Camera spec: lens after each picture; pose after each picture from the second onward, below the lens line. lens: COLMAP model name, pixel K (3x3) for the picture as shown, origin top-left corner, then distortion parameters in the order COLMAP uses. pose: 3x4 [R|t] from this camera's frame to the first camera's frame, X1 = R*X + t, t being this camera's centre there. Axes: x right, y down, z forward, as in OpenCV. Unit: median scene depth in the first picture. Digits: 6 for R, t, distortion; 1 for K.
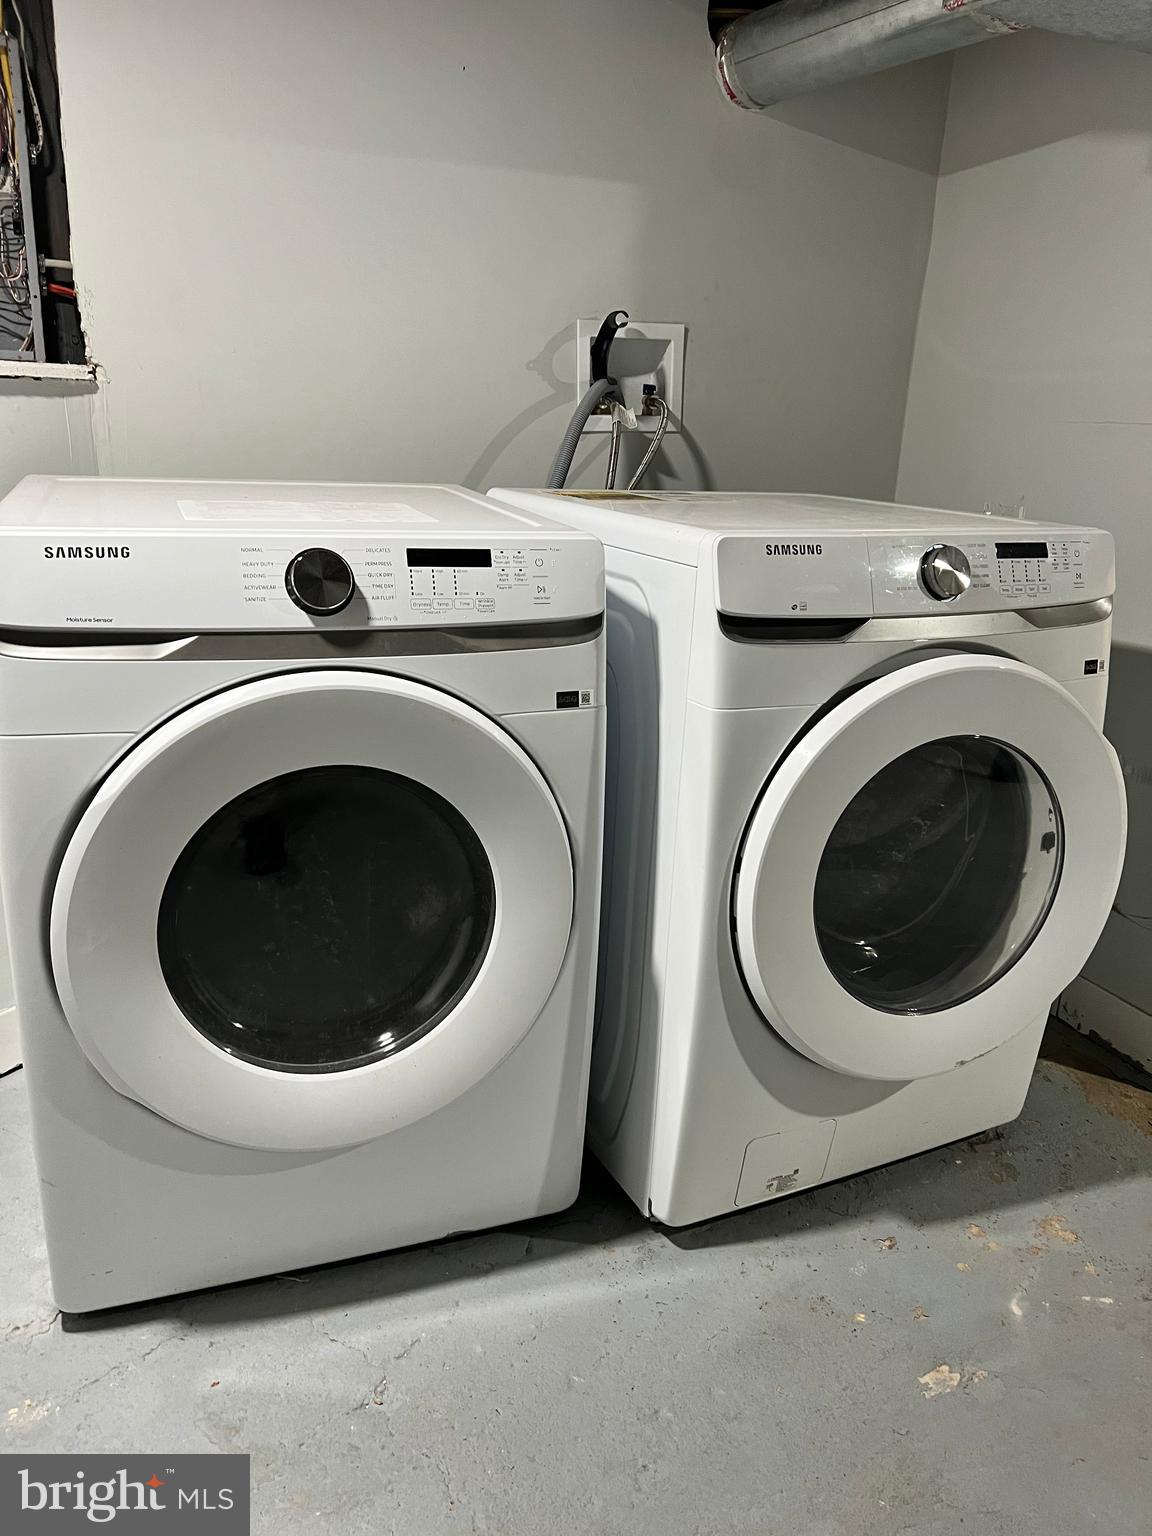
lens RADIAL K [[617.4, 0, 579.4], [0, 617.4, 768.8], [0, 0, 1]] dist [-0.000516, 0.000555]
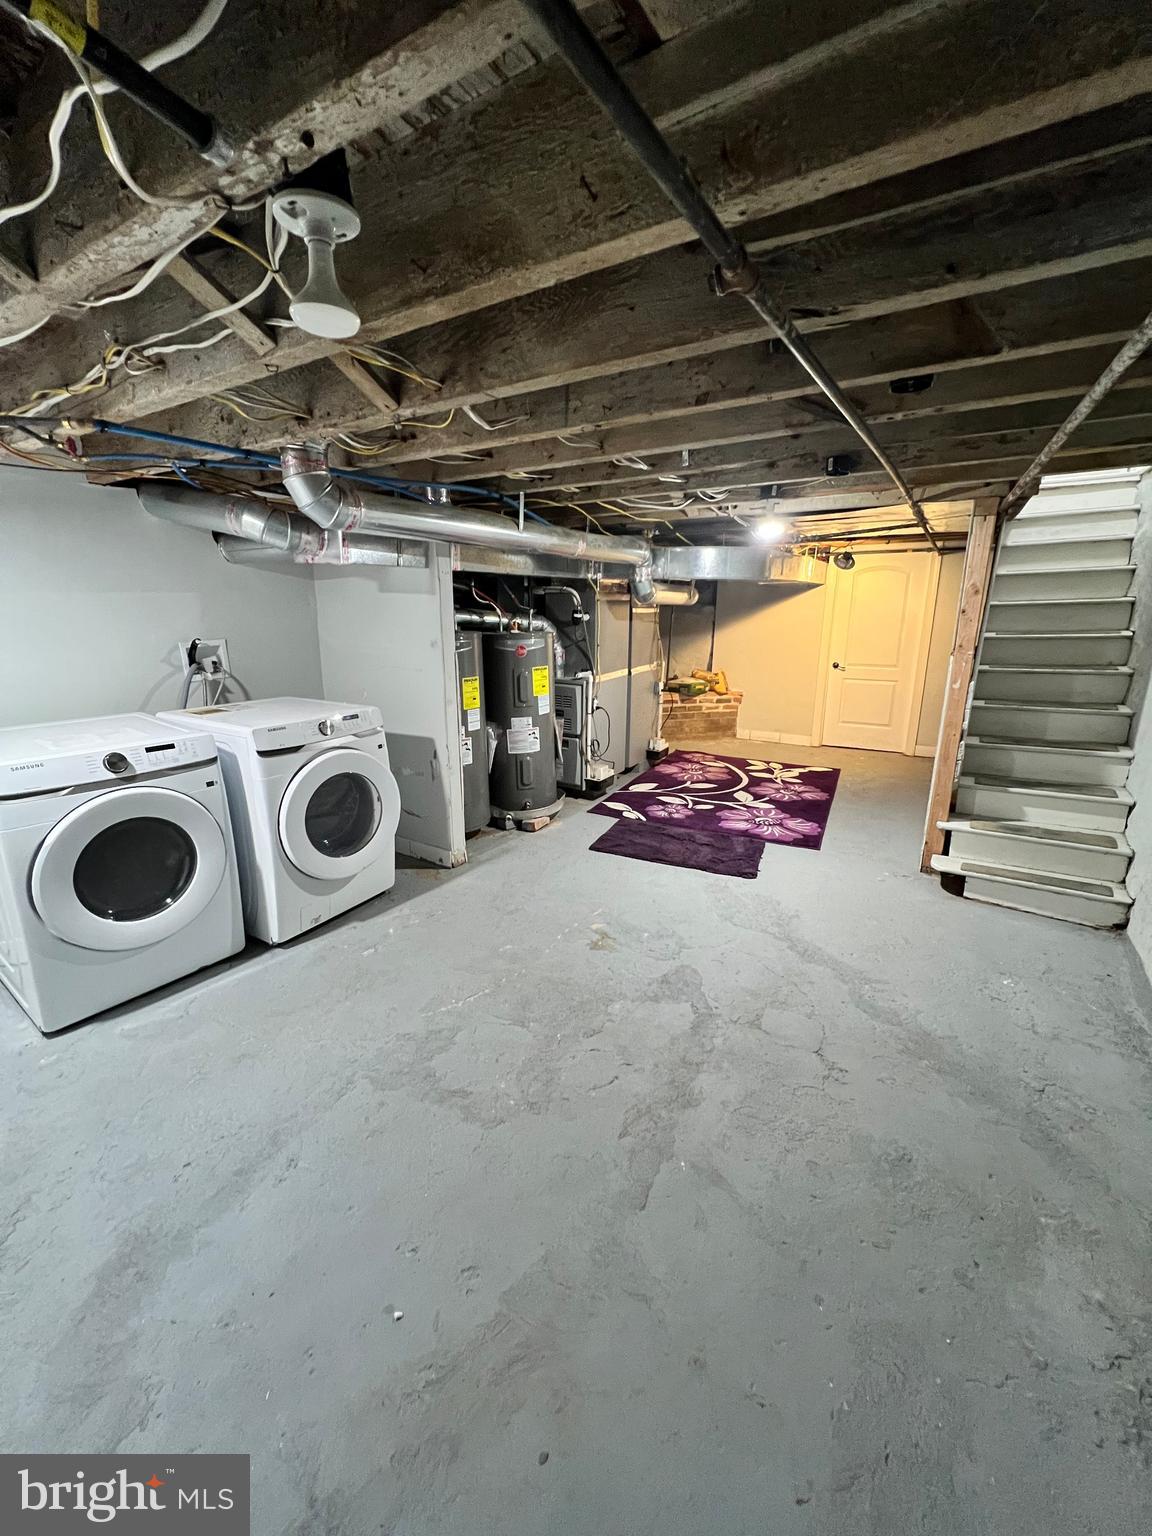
lens RADIAL K [[617.4, 0, 579.4], [0, 617.4, 768.8], [0, 0, 1]] dist [-0.000516, 0.000555]
pose [[0.803683, -0.169996, 0.570258, -0.266802], [0.196249, 0.980429, 0.015690, 0.123980], [-0.561765, 0.099303, 0.821316, -2.476827]]
